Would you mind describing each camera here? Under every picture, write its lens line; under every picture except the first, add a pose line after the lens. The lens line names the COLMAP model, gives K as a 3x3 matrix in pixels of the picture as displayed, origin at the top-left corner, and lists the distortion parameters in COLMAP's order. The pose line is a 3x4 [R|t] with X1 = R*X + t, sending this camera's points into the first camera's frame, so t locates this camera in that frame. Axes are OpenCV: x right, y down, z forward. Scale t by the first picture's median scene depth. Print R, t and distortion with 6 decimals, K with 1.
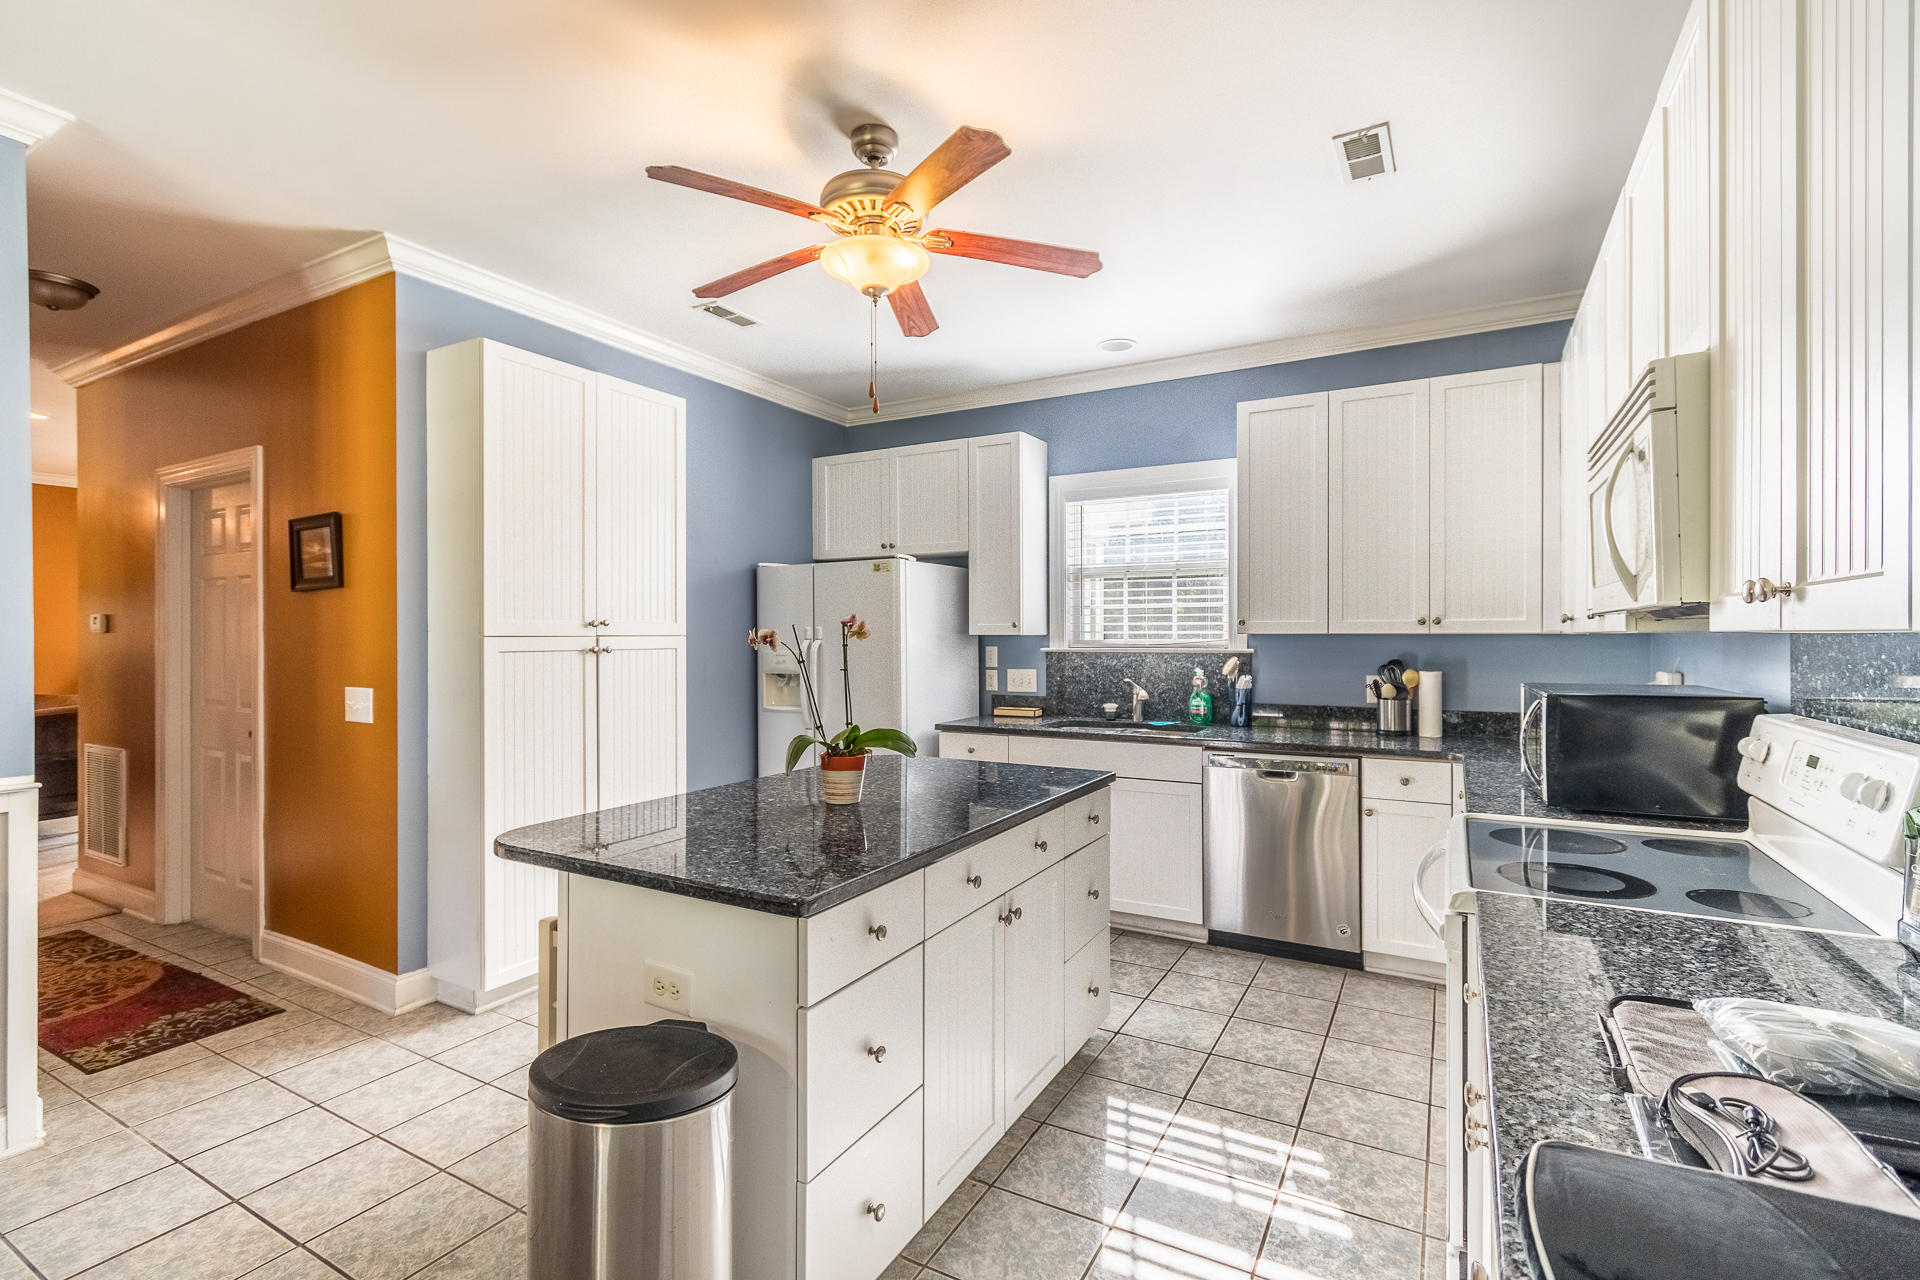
lens RADIAL K [[851.4, 0, 959.1], [0, 851.4, 636.6], [0, 0, 1]] dist [0.014082, -0.000038]
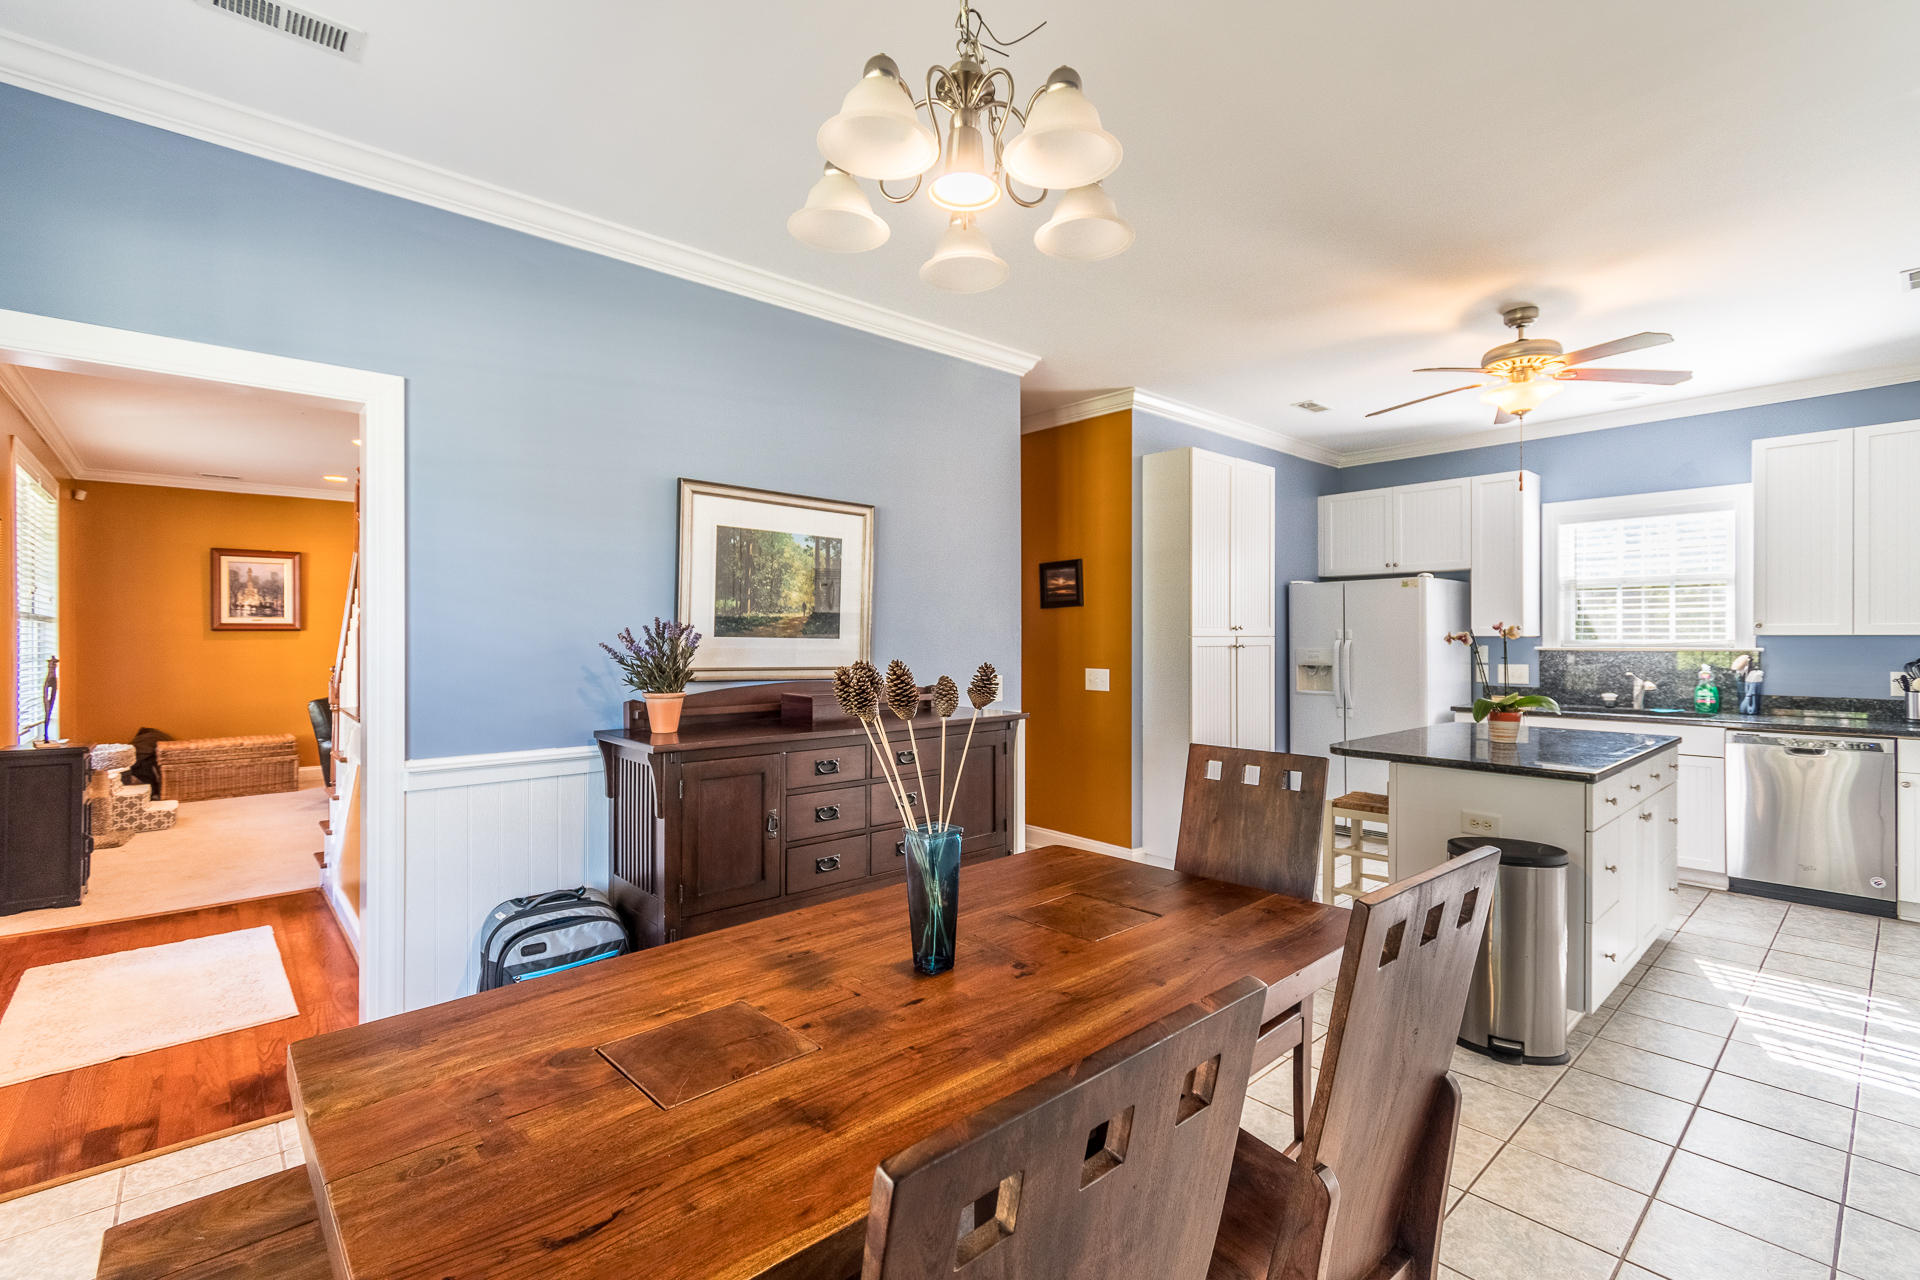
lens RADIAL K [[843.4, 0, 1003.1], [0, 843.4, 636.6], [0, 0, 1]] dist [0.007137, -0.000255]
pose [[0.954799, 0.000751, -0.297250, -0.300512], [-0.001237, 0.999998, -0.001448, 0.001718], [0.297248, 0.001750, 0.954799, -0.411580]]
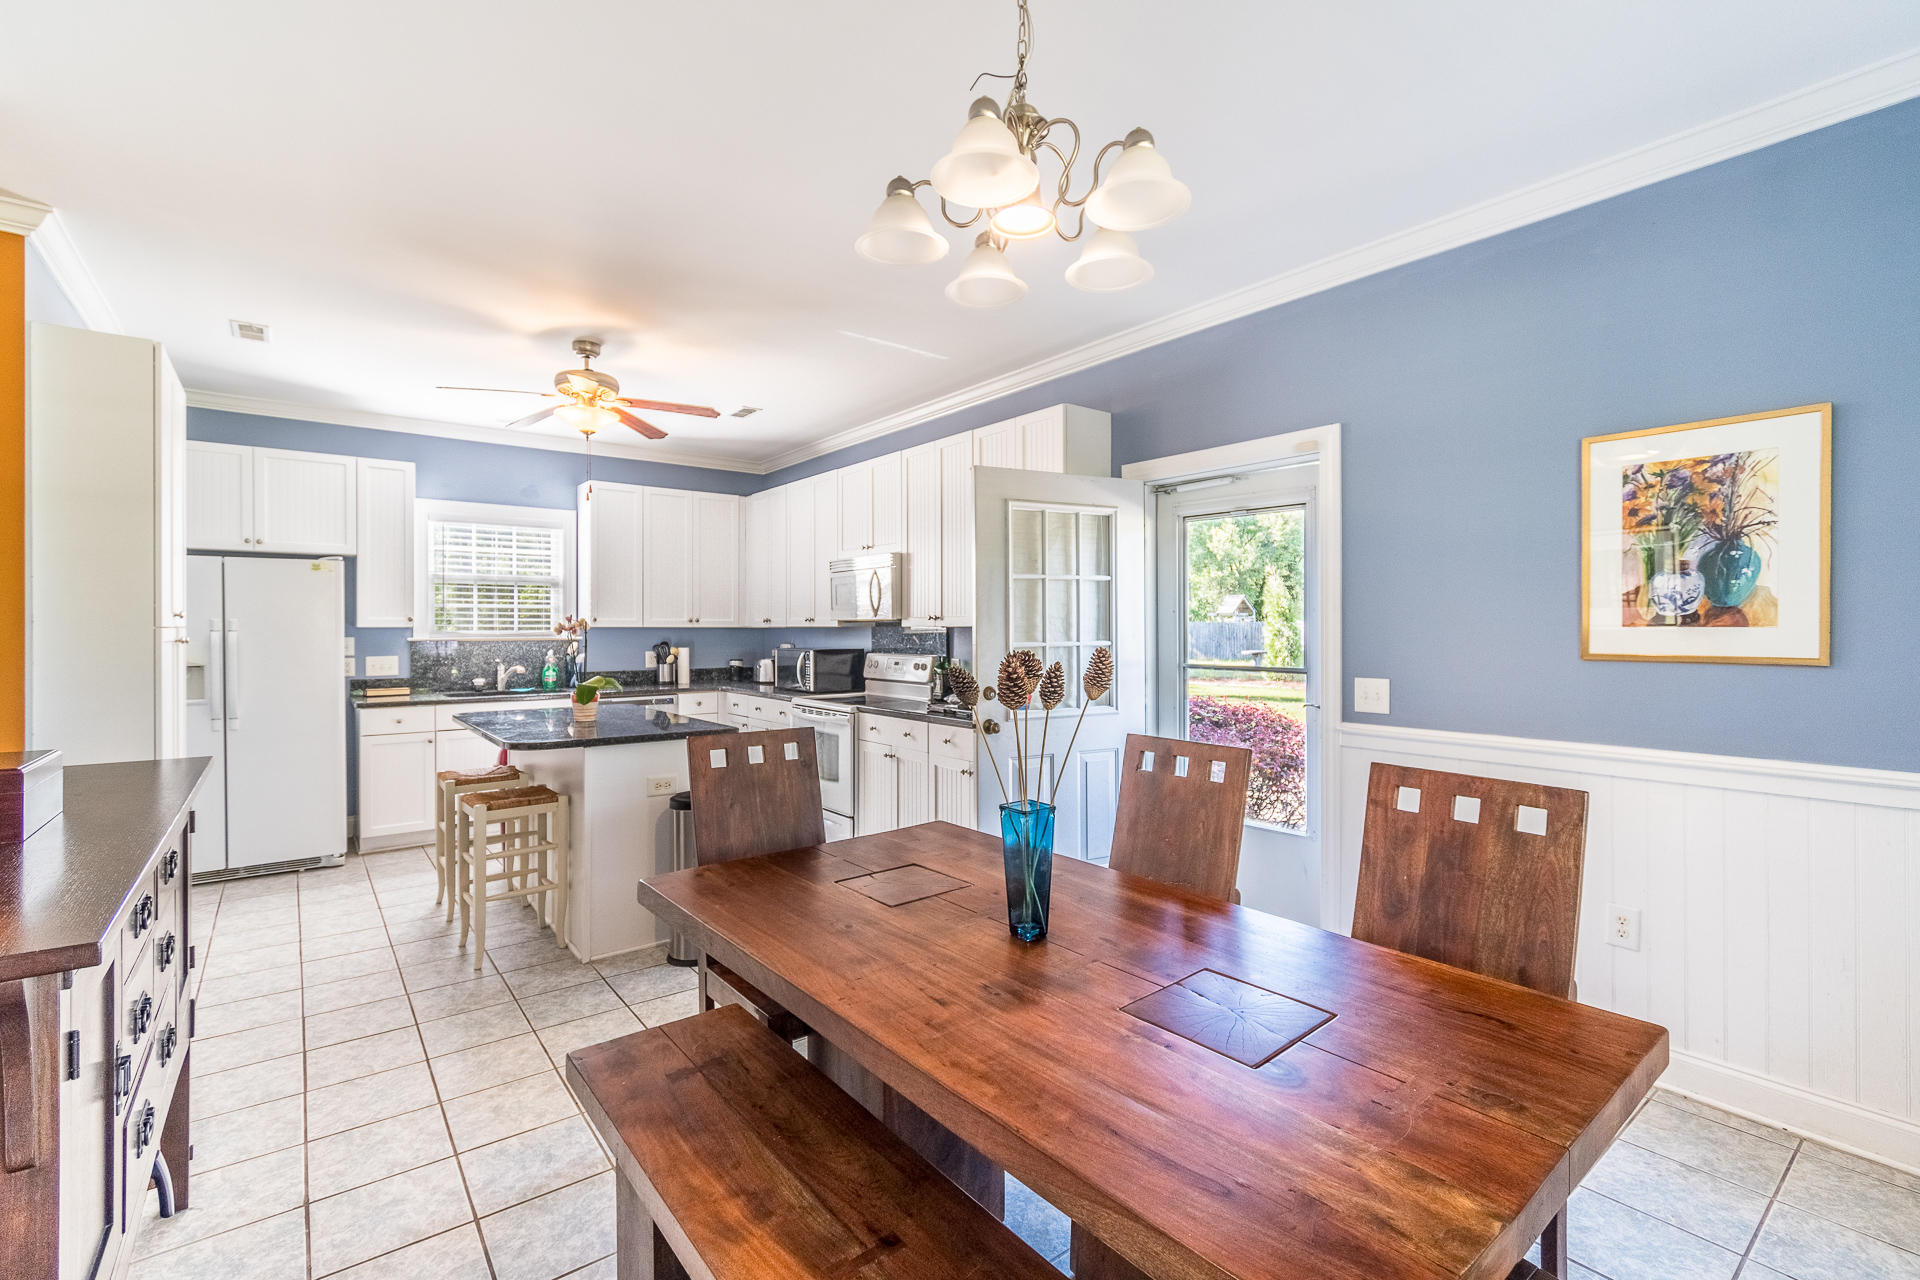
lens RADIAL K [[833.4, 0, 938.5], [0, 833.4, 636.1], [0, 0, 1]] dist [-0.007917, 0.000215]
pose [[0.403382, -0.006527, 0.915008, -0.776581], [0.000859, 0.999977, 0.006755, 0.003326], [-0.915031, -0.001939, 0.403379, -0.200708]]
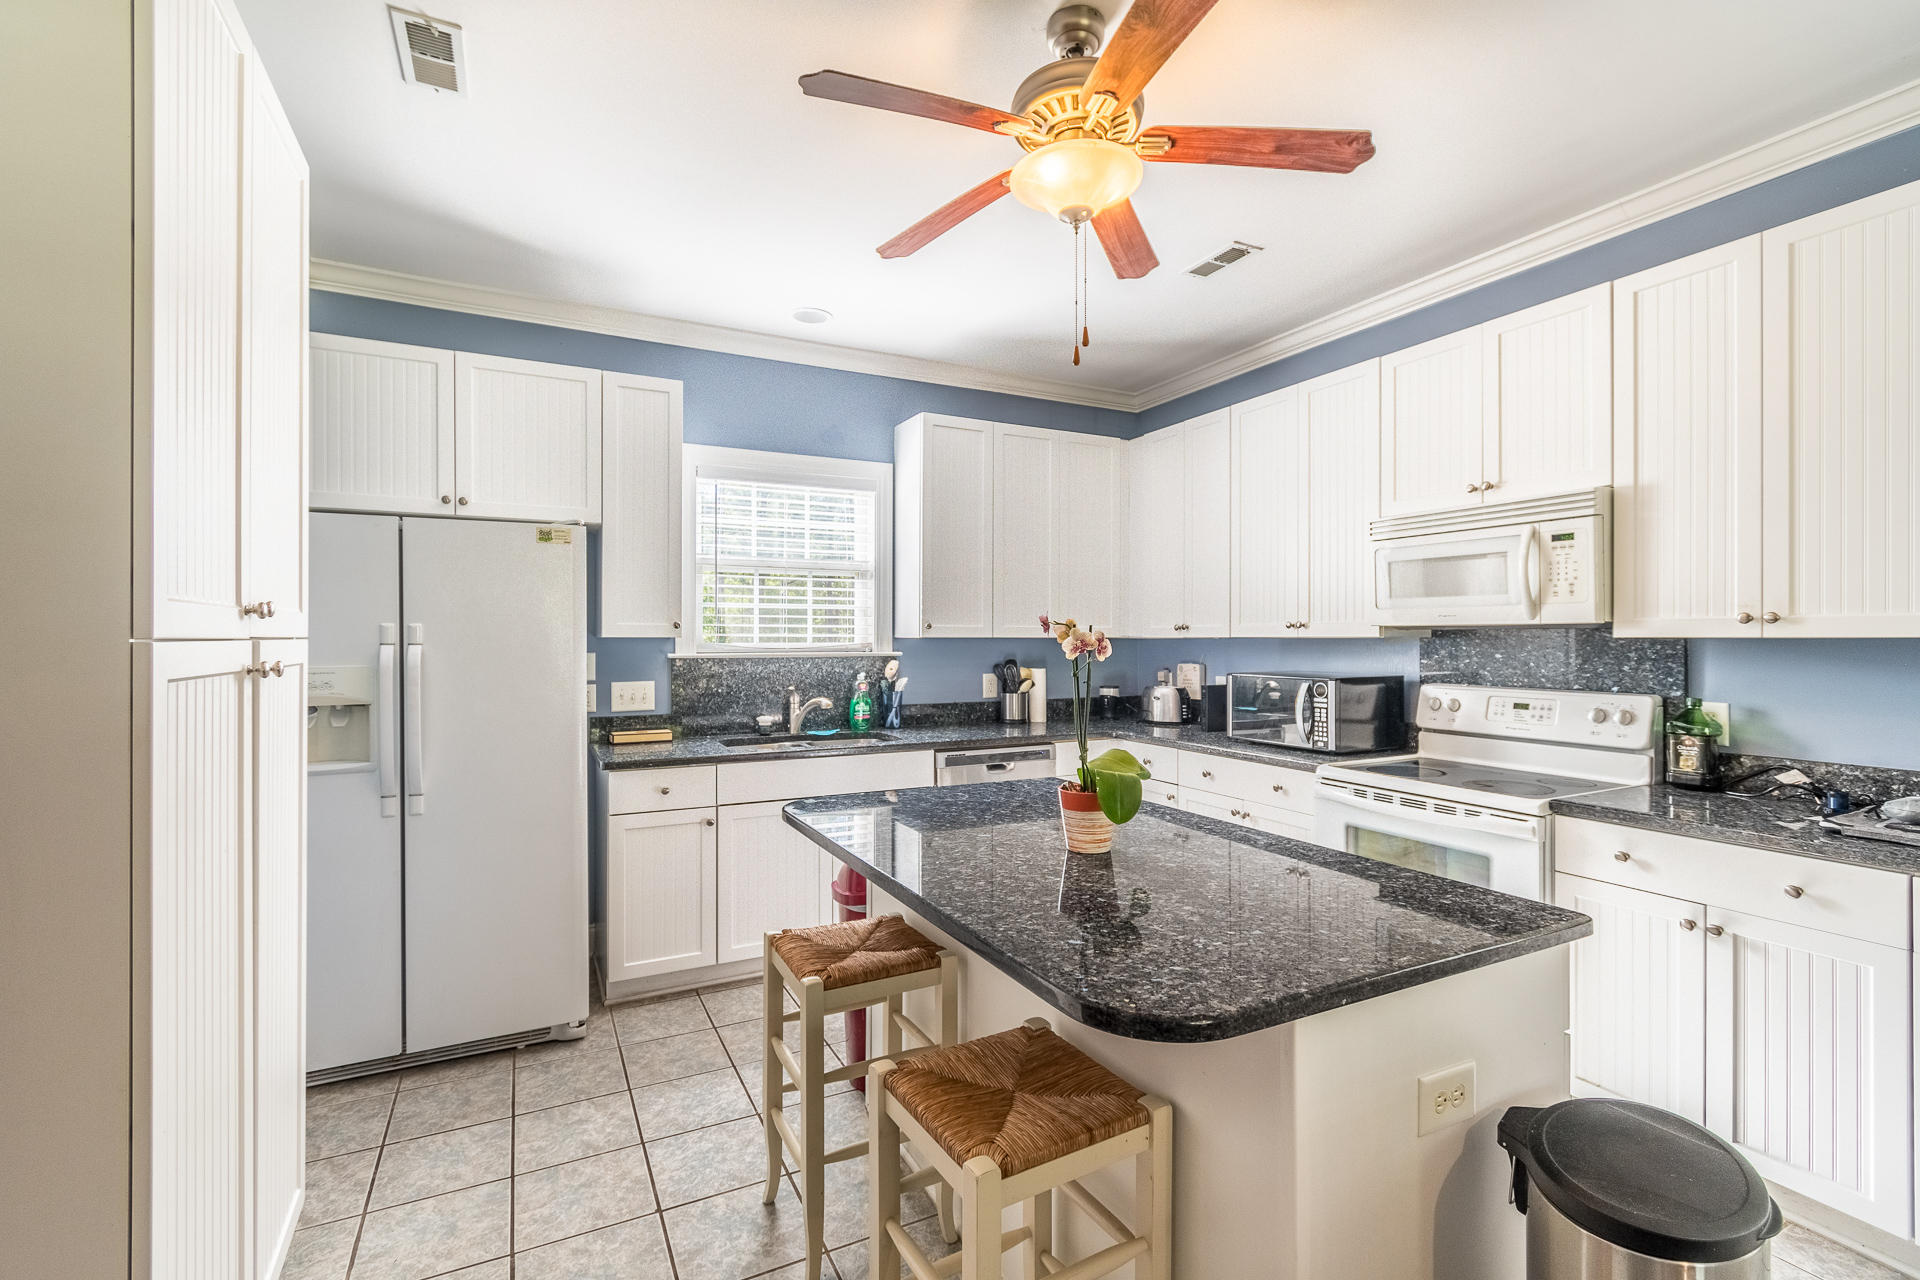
lens RADIAL K [[861.9, 0, 960.0], [0, 861.9, 640.0], [0, 0, 1]] dist [0.011447, -0.000149]
pose [[0.559698, 0.000881, 0.828696, -0.478096], [-0.001124, 0.999999, -0.000304, 0.000188], [-0.828696, -0.000761, 0.559698, 0.359041]]
